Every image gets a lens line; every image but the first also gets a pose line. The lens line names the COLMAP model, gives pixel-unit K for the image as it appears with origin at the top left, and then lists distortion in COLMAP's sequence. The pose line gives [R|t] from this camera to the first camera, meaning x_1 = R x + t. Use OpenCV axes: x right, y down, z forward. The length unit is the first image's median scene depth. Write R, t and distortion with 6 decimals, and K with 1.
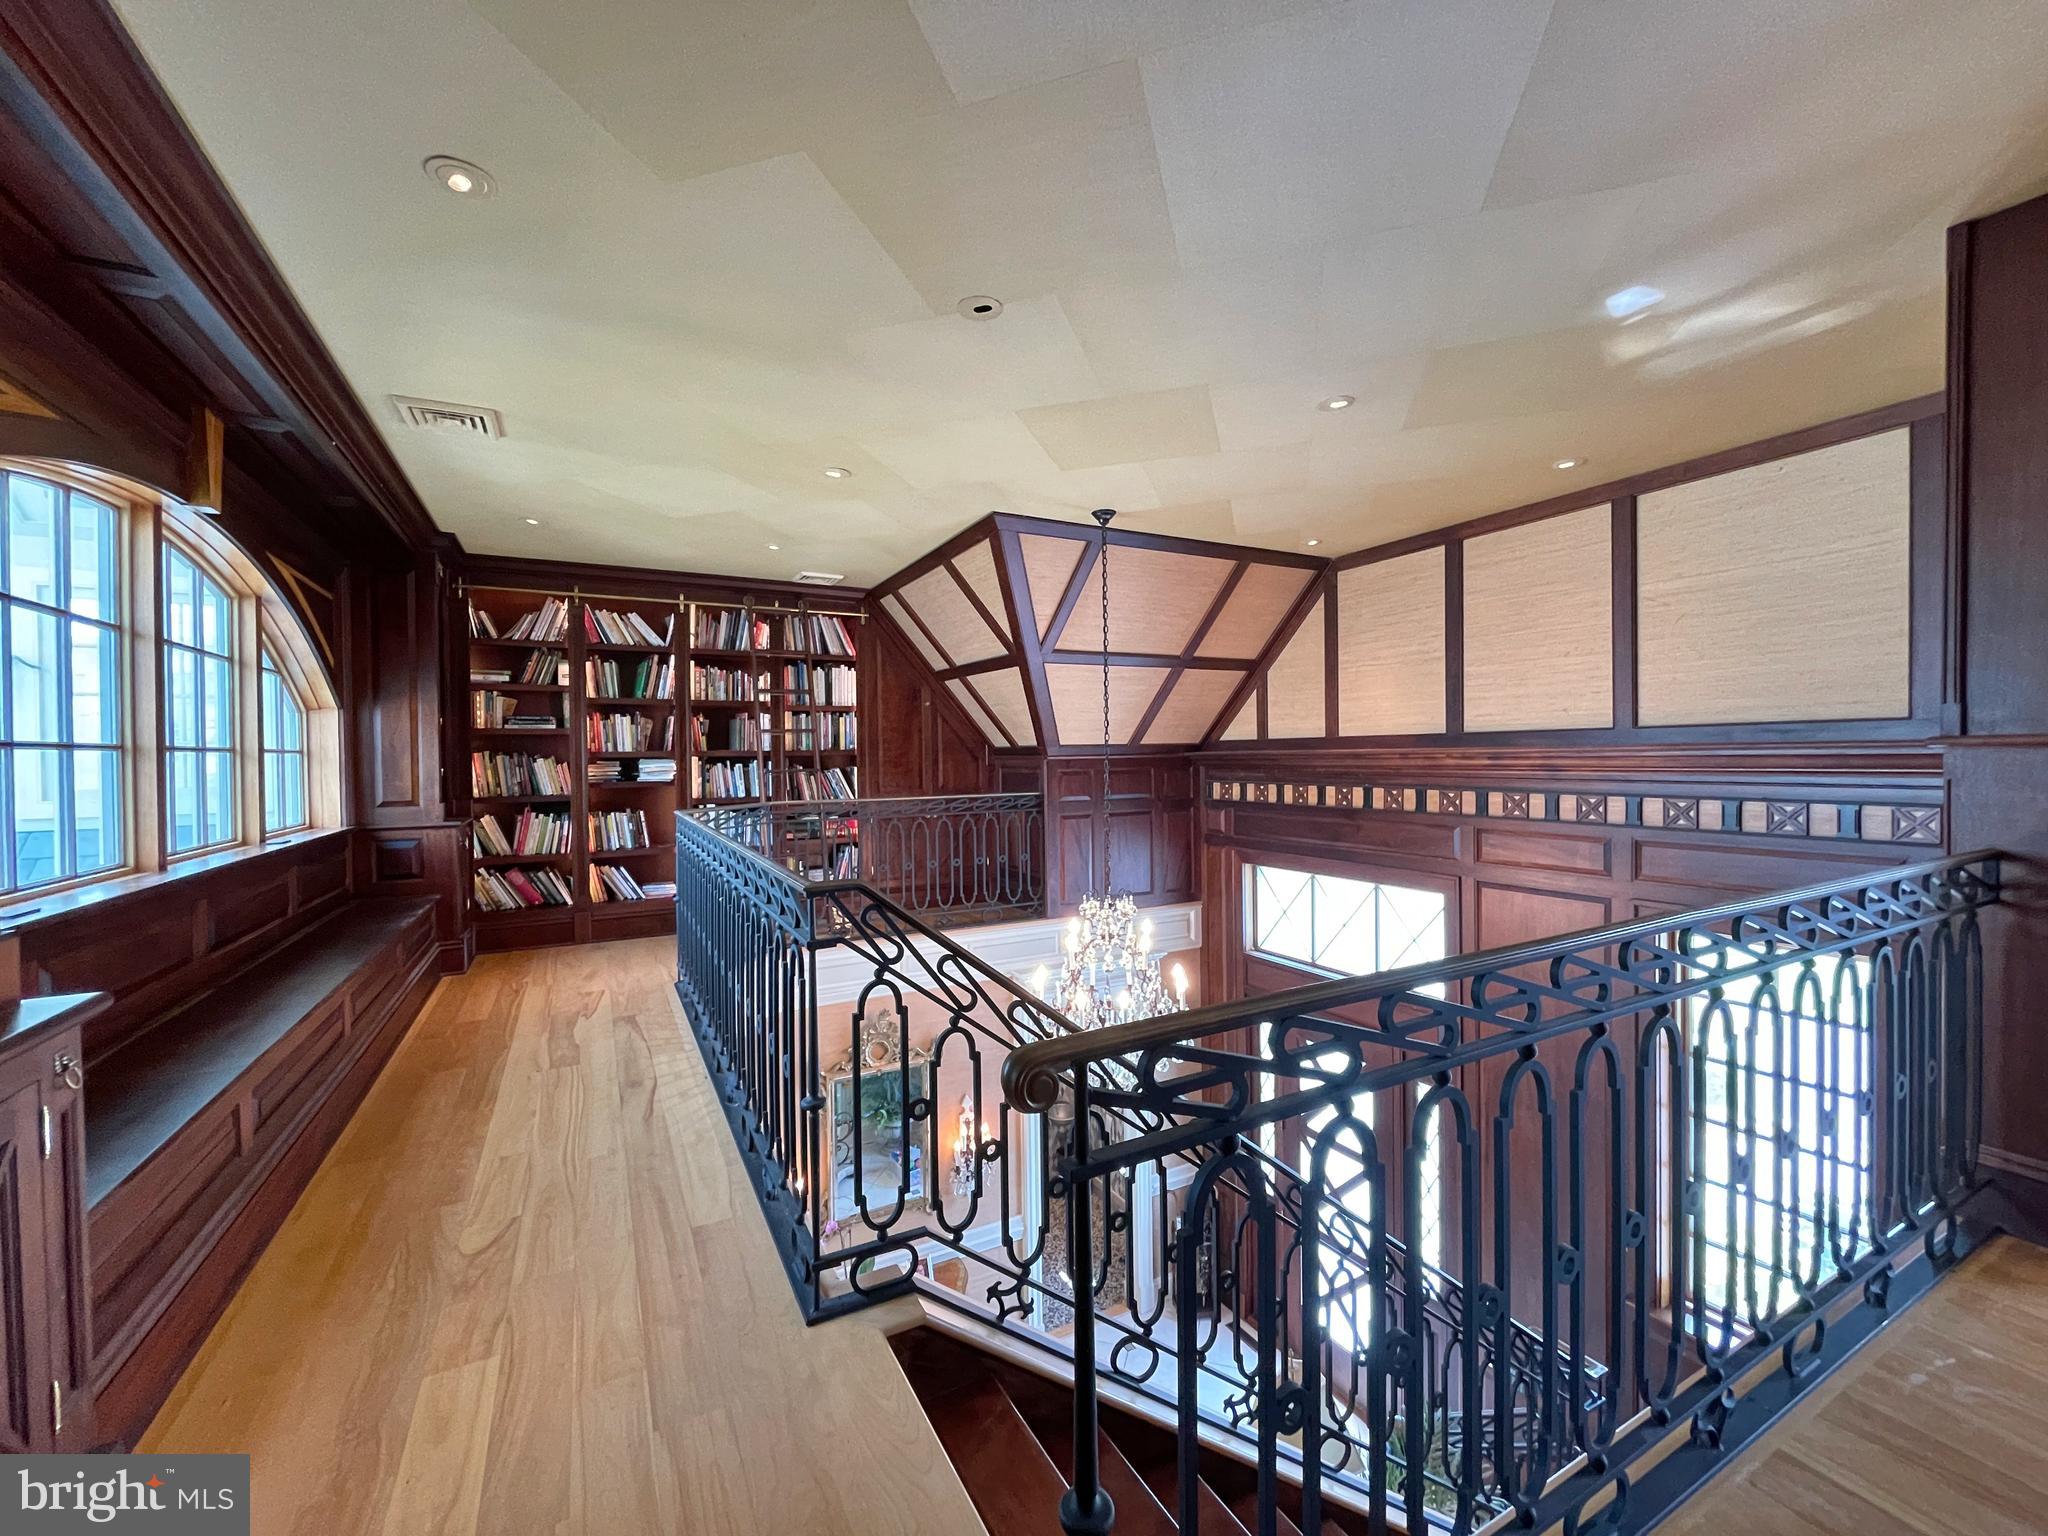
lens RADIAL K [[833.7, 0, 1026.3], [0, 833.7, 762.4], [0, 0, 1]] dist [0.000155, -0.001128]
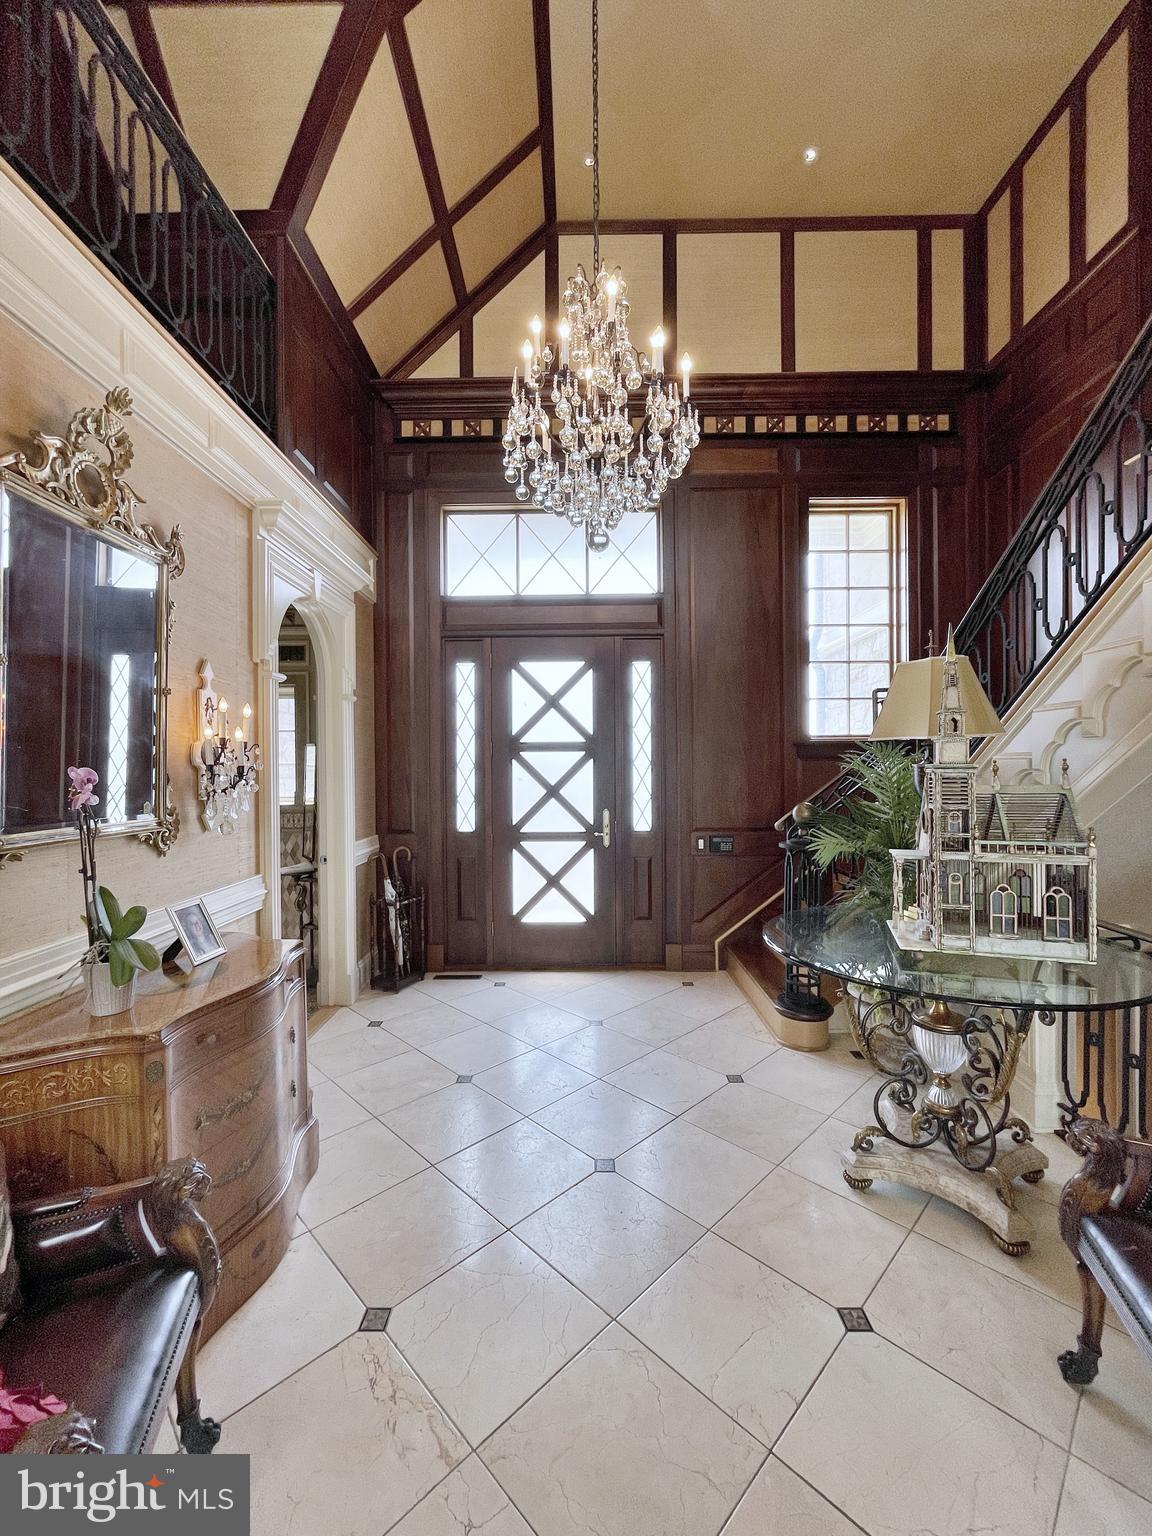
lens RADIAL K [[625.3, 0, 577.1], [0, 625.3, 769.8], [0, 0, 1]] dist [0.000155, -0.001128]
pose [[0.478743, 0.006652, 0.877930, -0.338158], [0.008695, 0.999886, -0.012317, 0.485791], [-0.877912, 0.013531, 0.478631, 0.555219]]
